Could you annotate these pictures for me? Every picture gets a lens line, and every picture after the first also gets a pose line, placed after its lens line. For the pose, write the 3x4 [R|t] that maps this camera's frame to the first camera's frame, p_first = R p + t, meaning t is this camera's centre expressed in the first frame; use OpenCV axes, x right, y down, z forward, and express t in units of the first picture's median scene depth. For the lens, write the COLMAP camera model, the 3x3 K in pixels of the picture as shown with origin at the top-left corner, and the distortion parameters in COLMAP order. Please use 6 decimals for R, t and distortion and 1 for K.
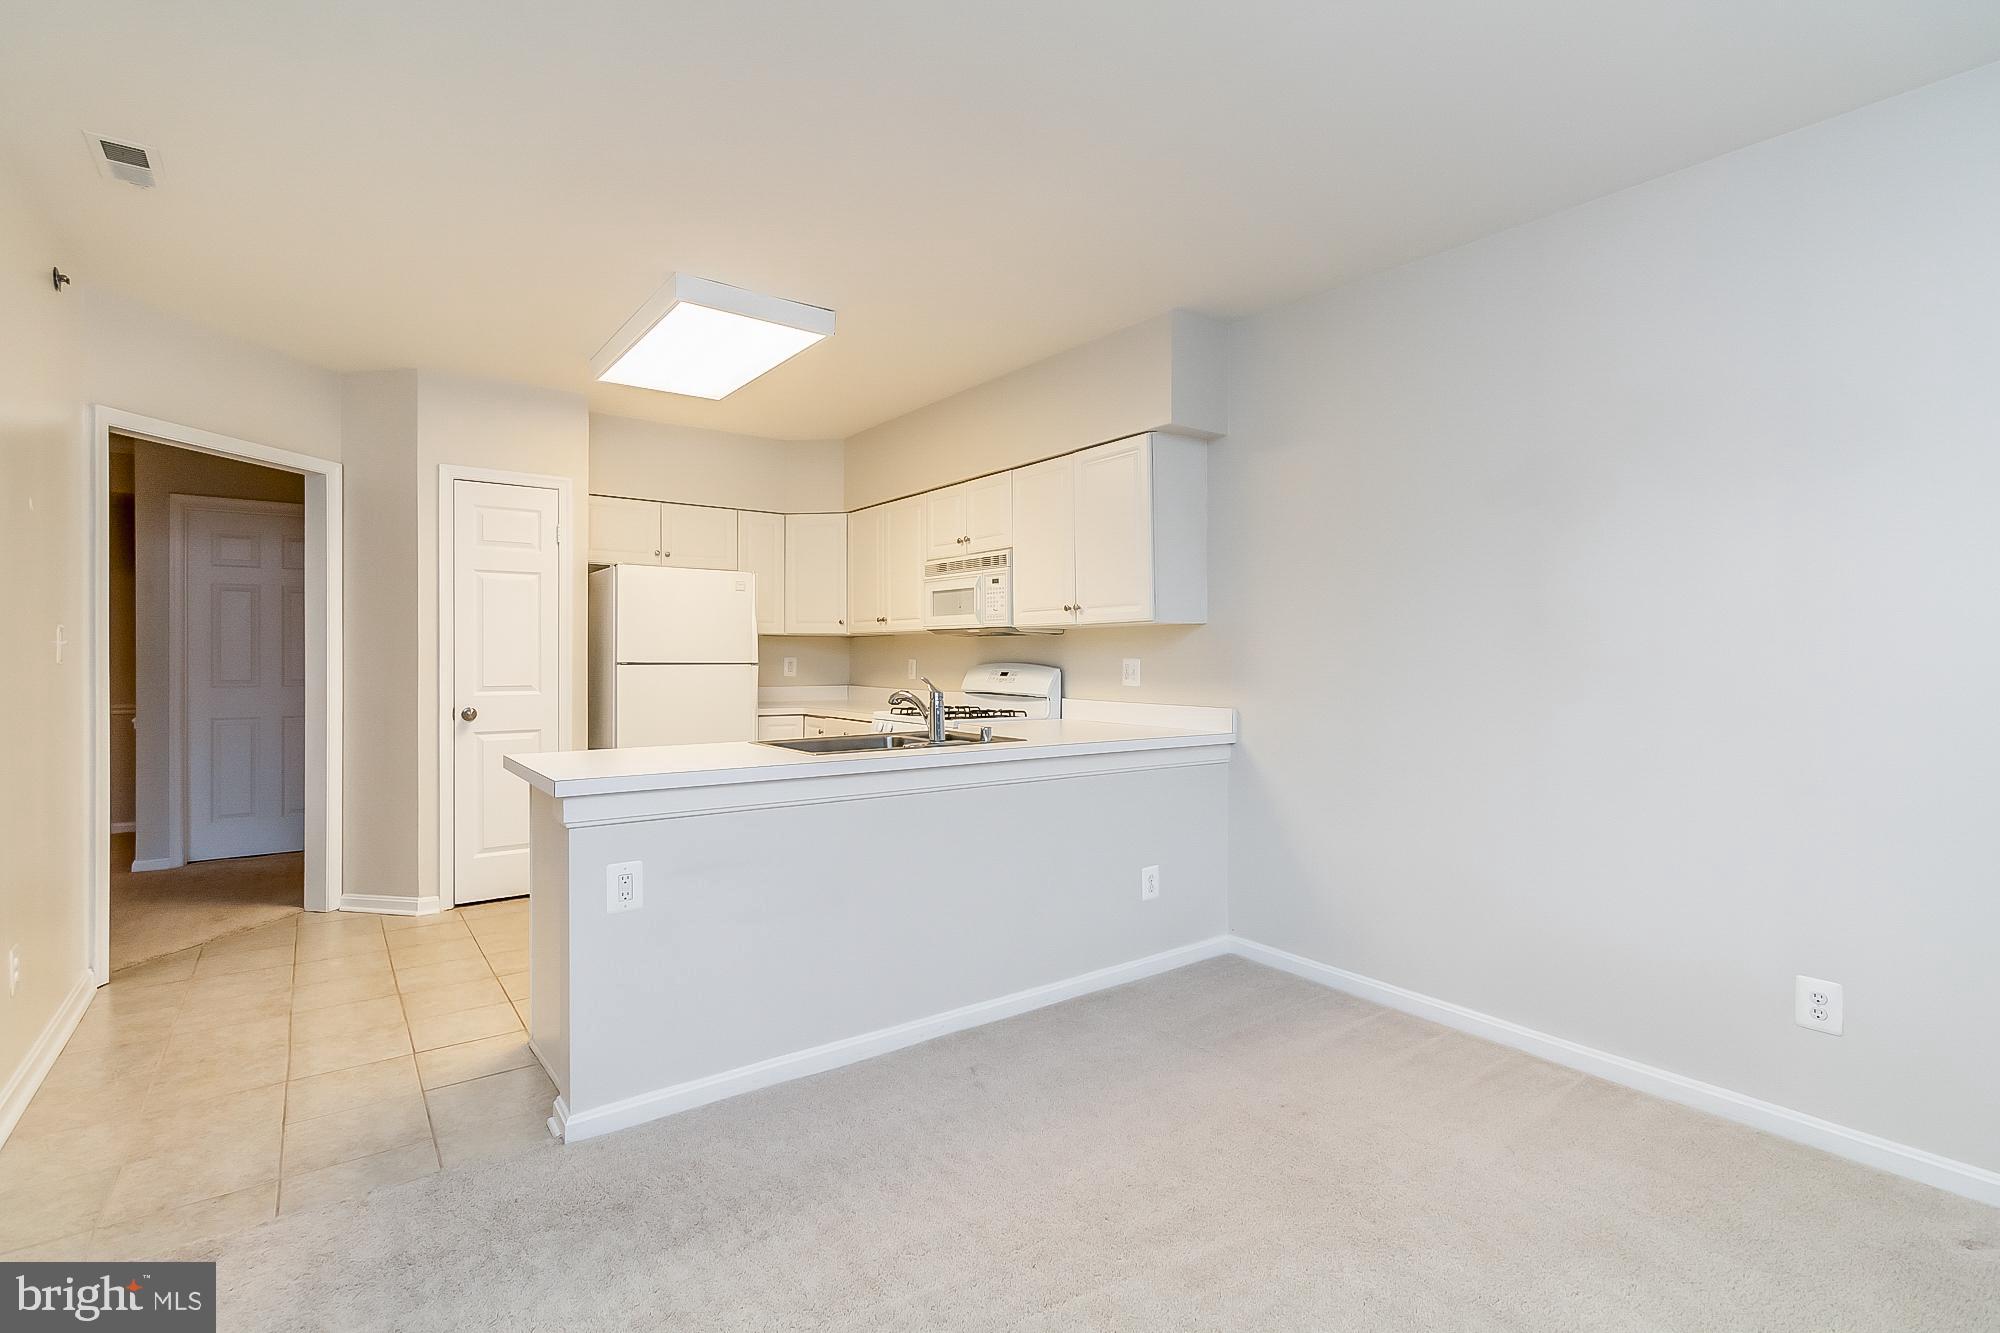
lens RADIAL K [[935.9, 0, 1006.2], [0, 935.9, 650.0], [0, 0, 1]] dist [-0.002088, -0.000442]
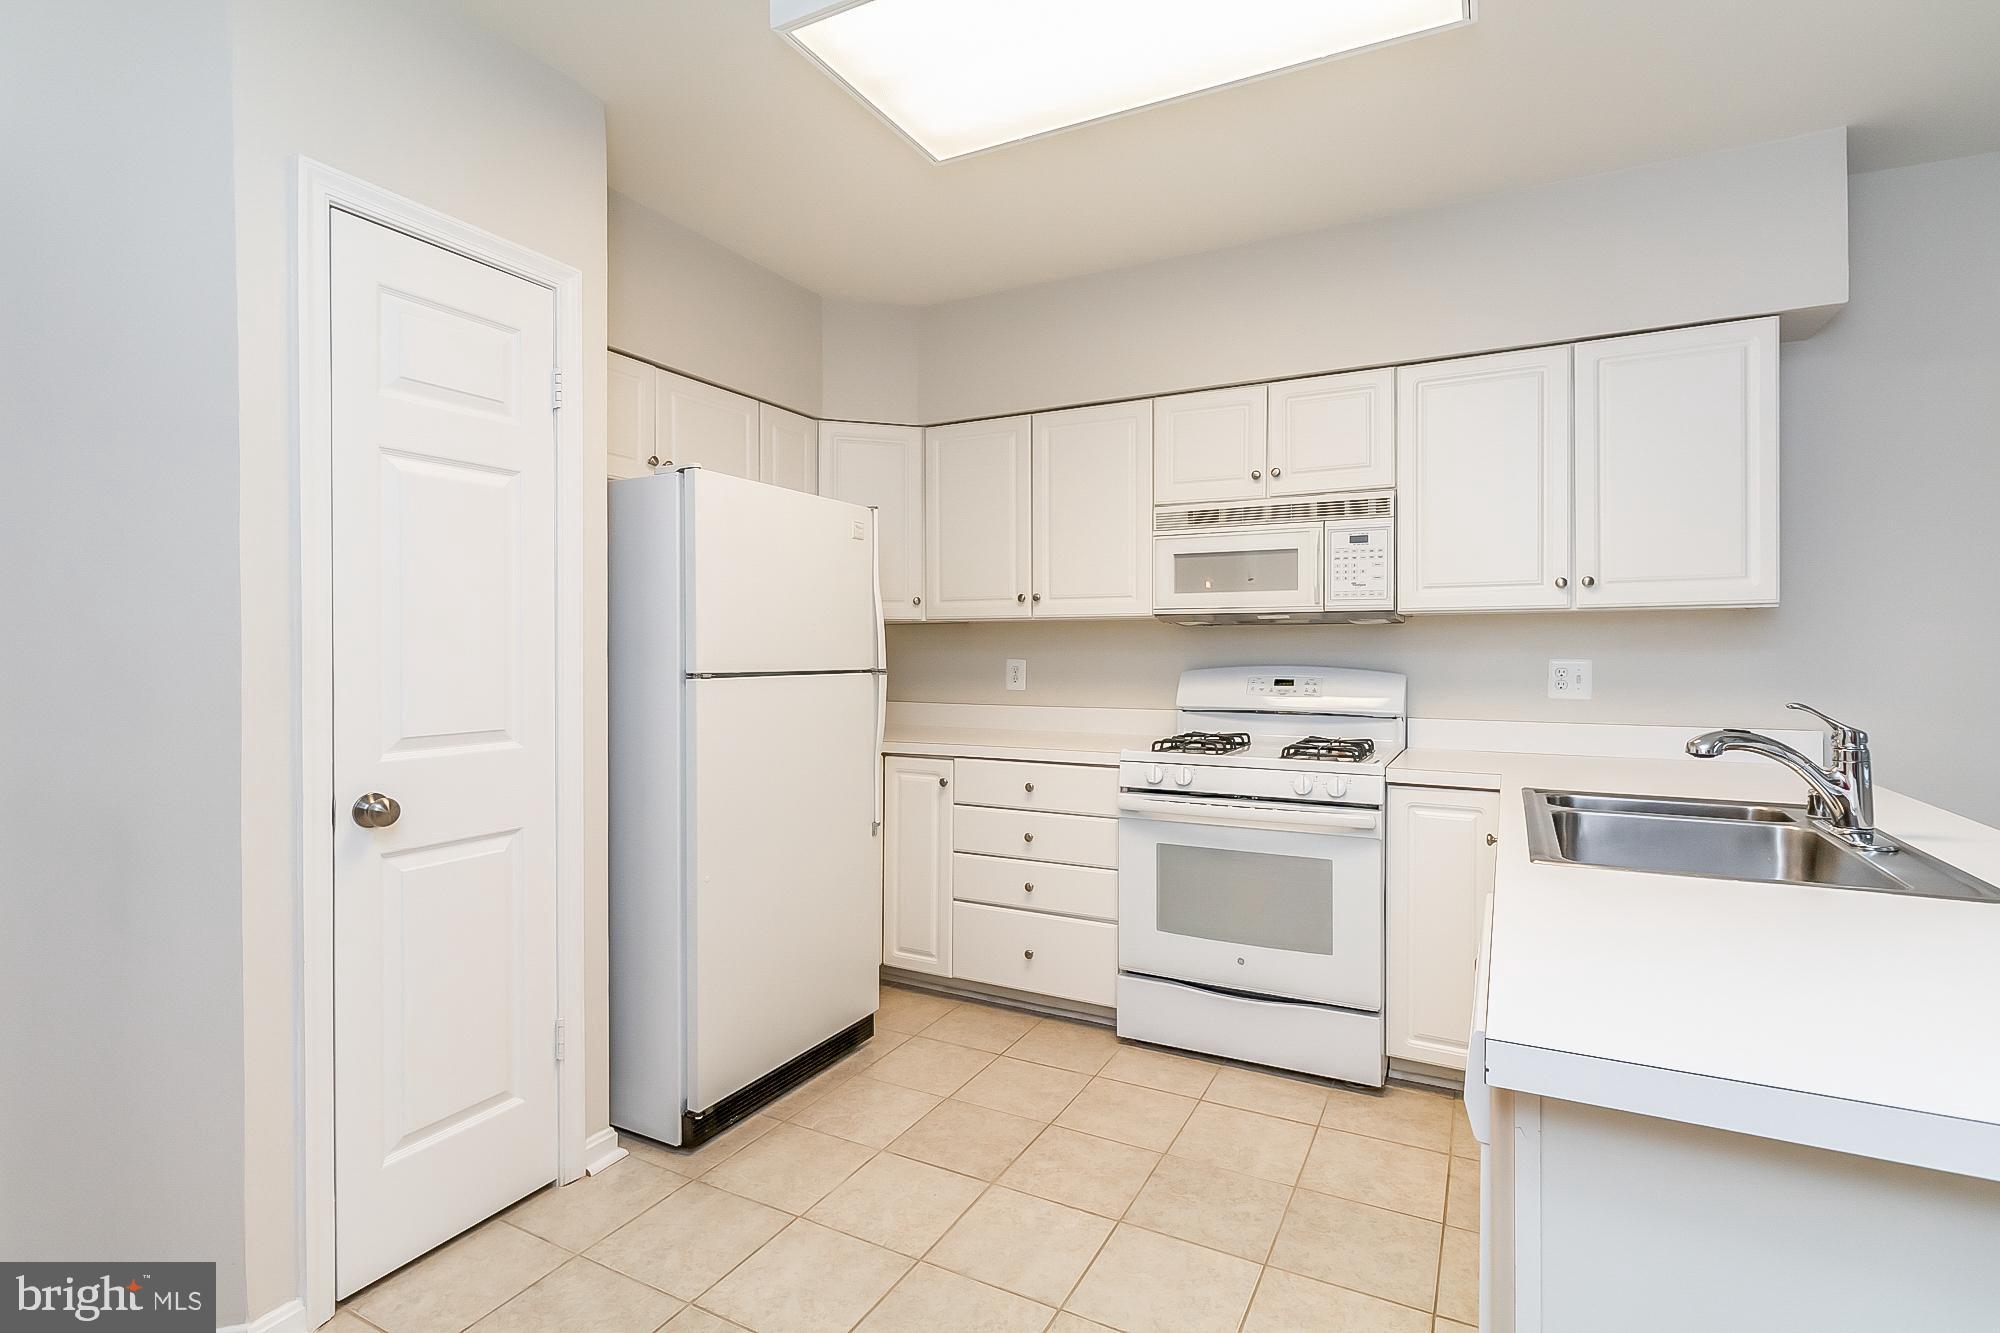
lens RADIAL K [[935.9, 0, 1006.2], [0, 935.9, 650.0], [0, 0, 1]] dist [-0.002088, -0.000442]
pose [[0.901399, -0.003678, 0.432974, -0.492462], [-0.000039, 0.999963, 0.008577, -0.003200], [-0.432989, -0.007748, 0.901366, 0.511280]]
